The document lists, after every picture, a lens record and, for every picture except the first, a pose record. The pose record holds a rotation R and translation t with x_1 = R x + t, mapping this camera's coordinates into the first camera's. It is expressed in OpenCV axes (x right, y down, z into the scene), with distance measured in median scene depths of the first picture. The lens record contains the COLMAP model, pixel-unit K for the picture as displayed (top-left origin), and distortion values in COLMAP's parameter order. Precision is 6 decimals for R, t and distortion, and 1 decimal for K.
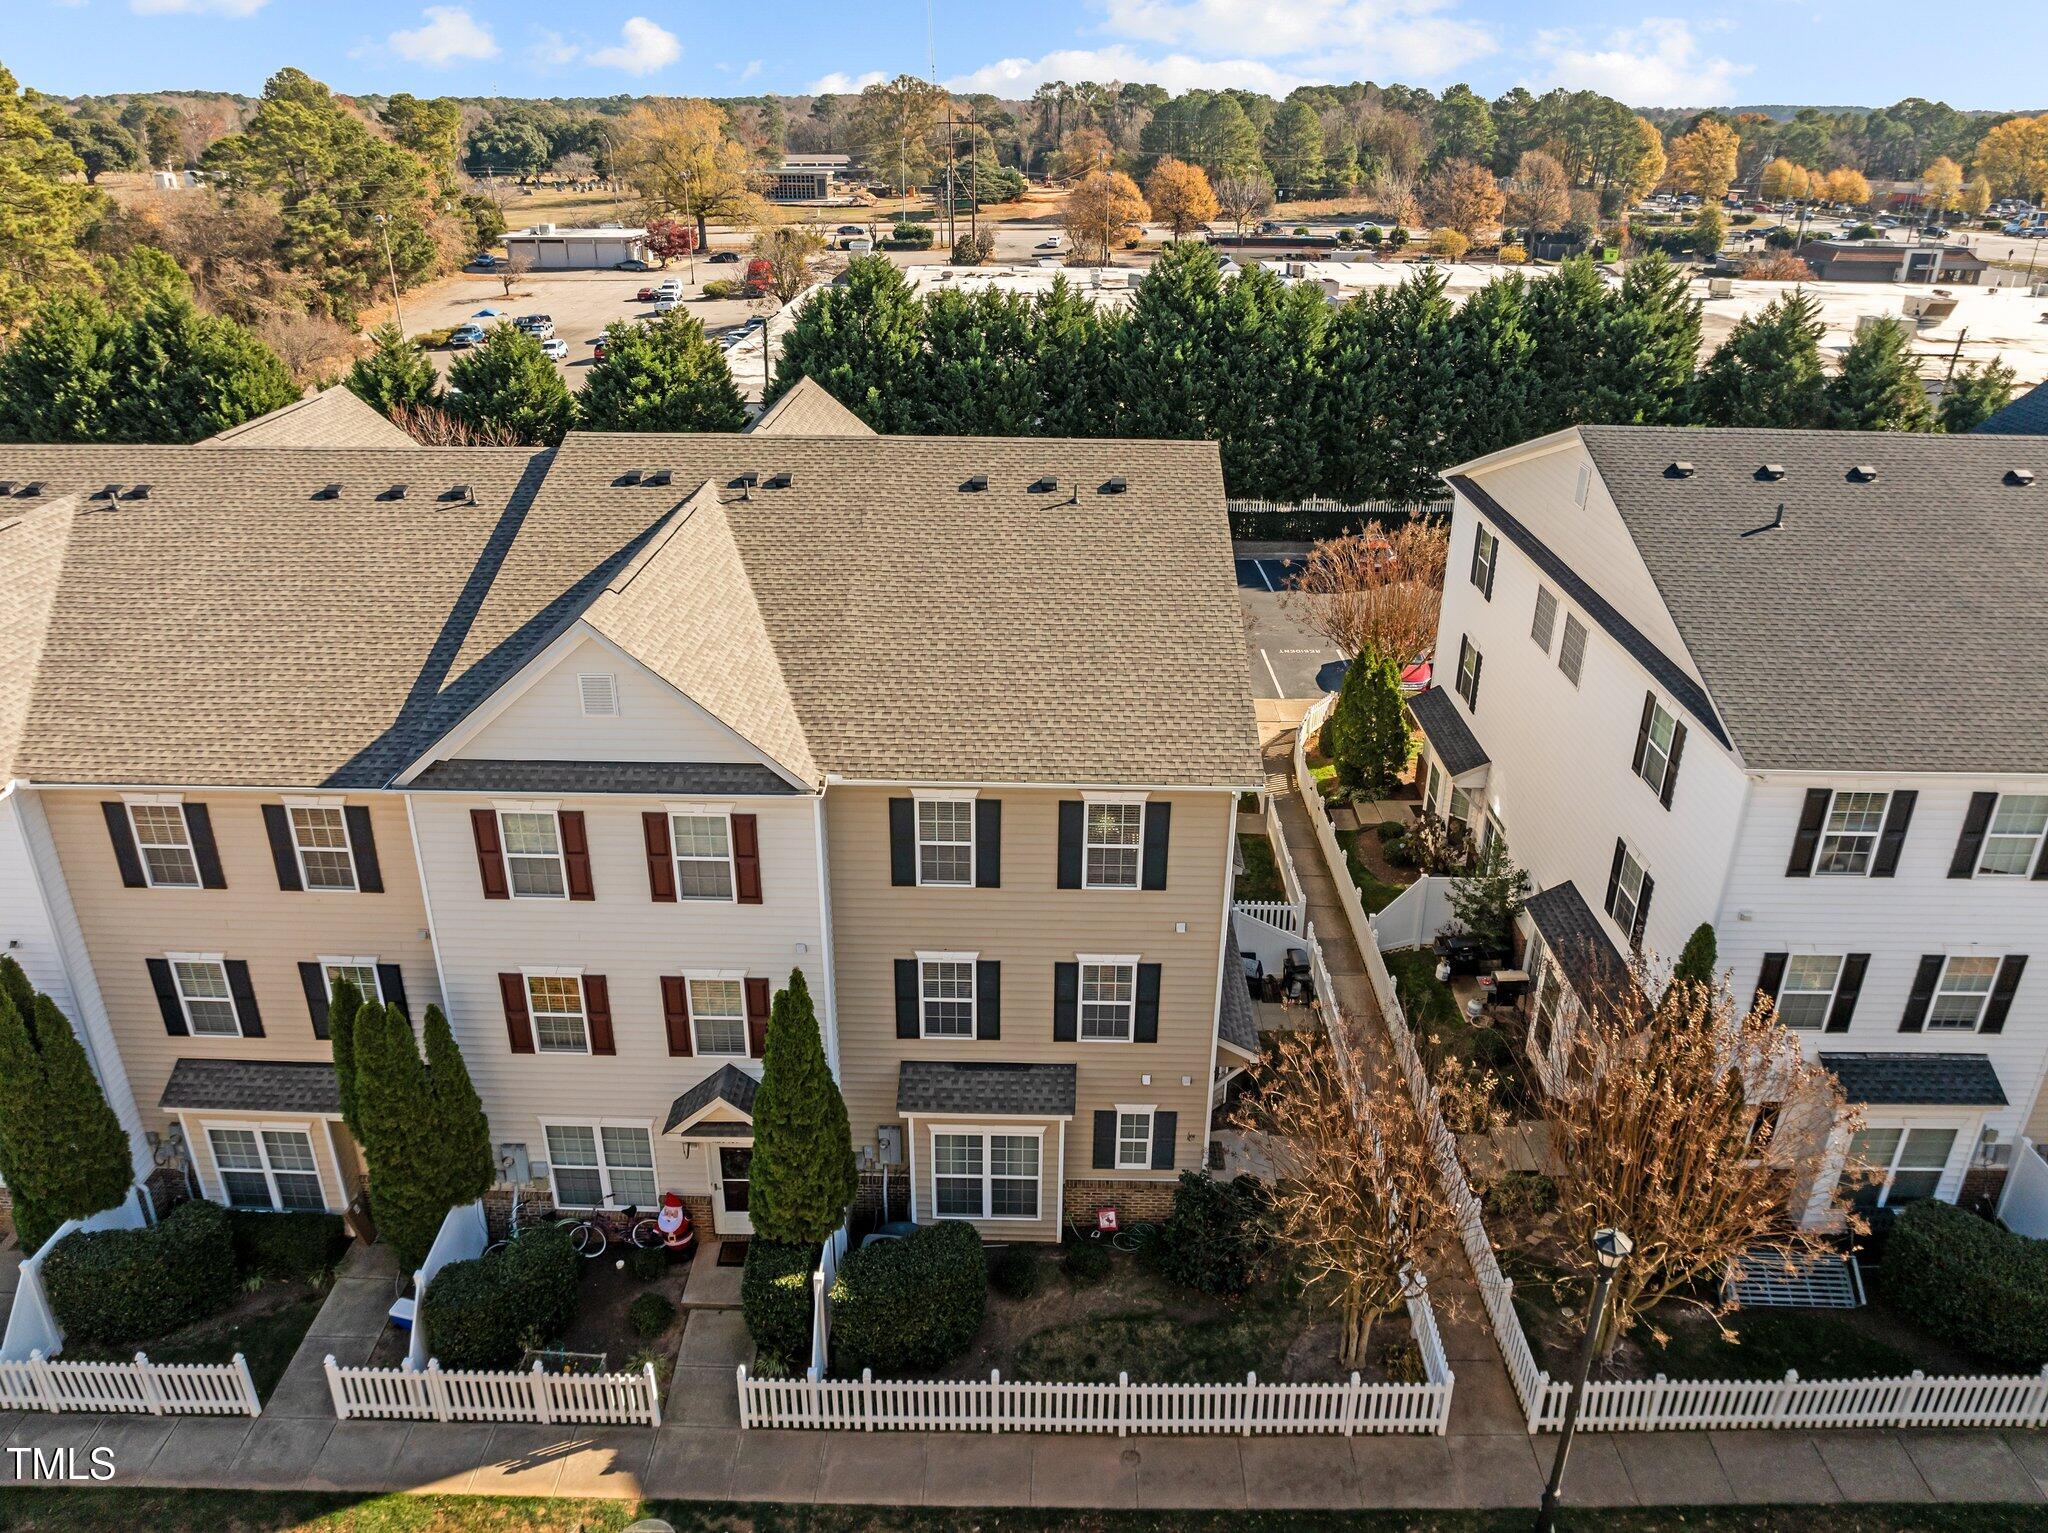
lens RADIAL K [[1448.8, 0, 1028.7], [0, 1448.8, 760.5], [0, 0, 1]] dist [-0.039614, -0.002641]
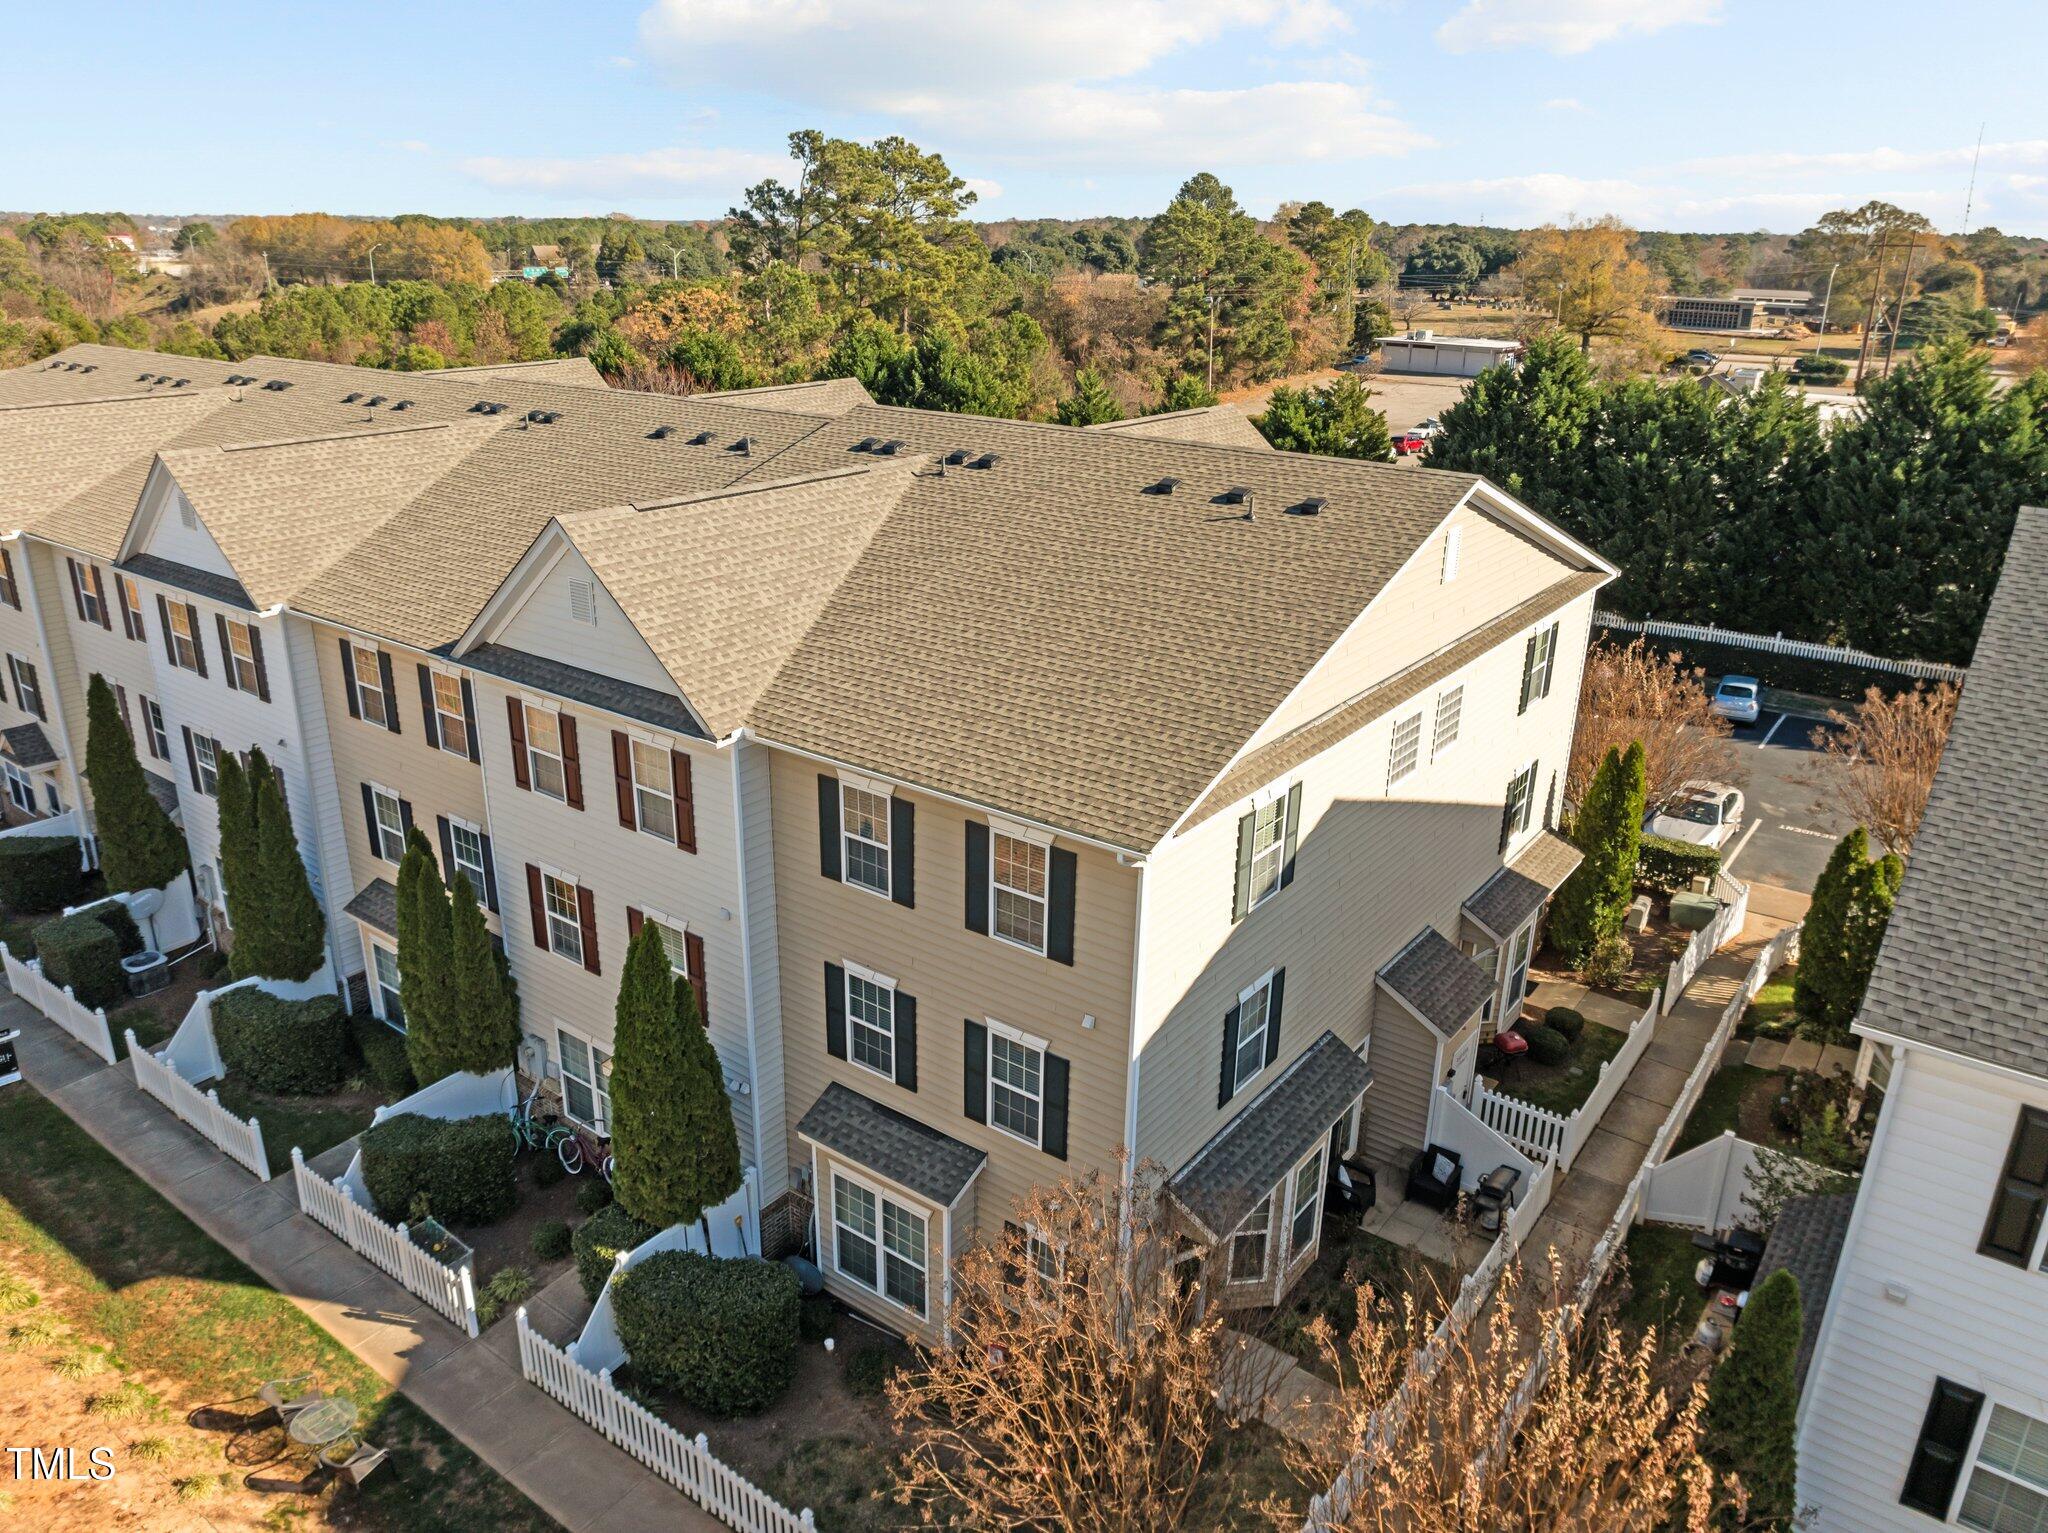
lens RADIAL K [[1448.5, 0, 1028.9], [0, 1448.5, 759.6], [0, 0, 1]] dist [-0.041844, 0.004149]
pose [[0.813753, 0.206484, -0.543296, 0.455259], [-0.249921, 0.968245, -0.006344, -0.008723], [0.524734, 0.140943, 0.839517, 0.289558]]
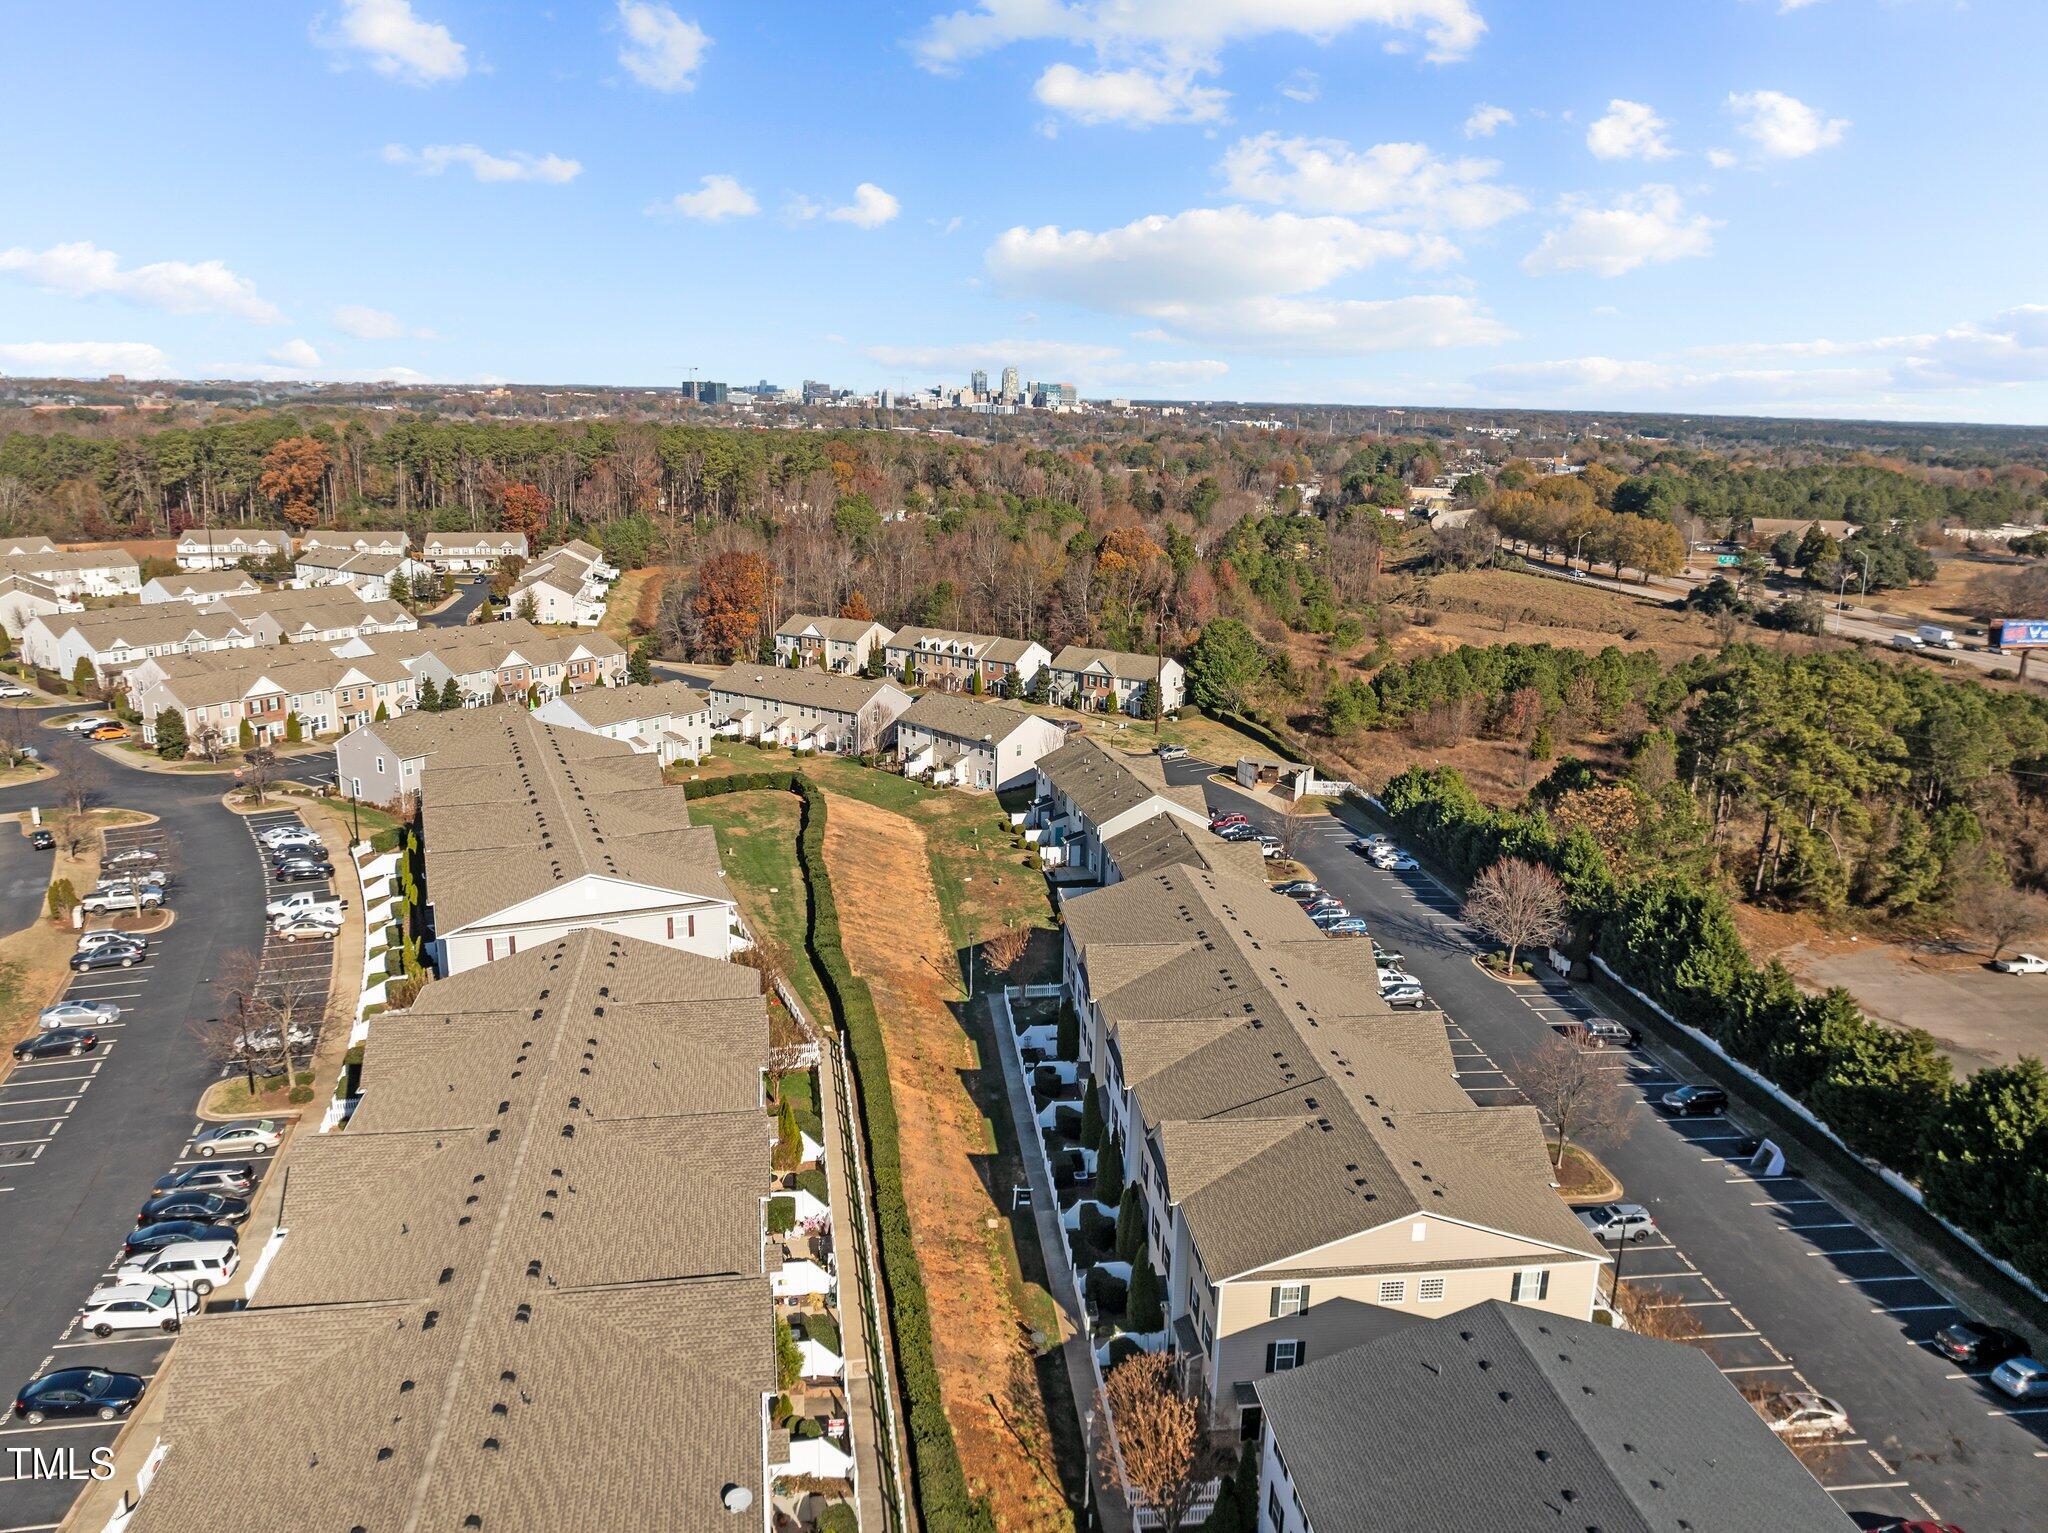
lens RADIAL K [[1448.5, 0, 1028.9], [0, 1448.5, 759.6], [0, 0, 1]] dist [-0.041844, 0.004149]
pose [[0.130816, 0.237572, -0.962521, 2.371792], [-0.428810, 0.888910, 0.161123, -1.098765], [0.893873, 0.391661, 0.218157, -0.341448]]
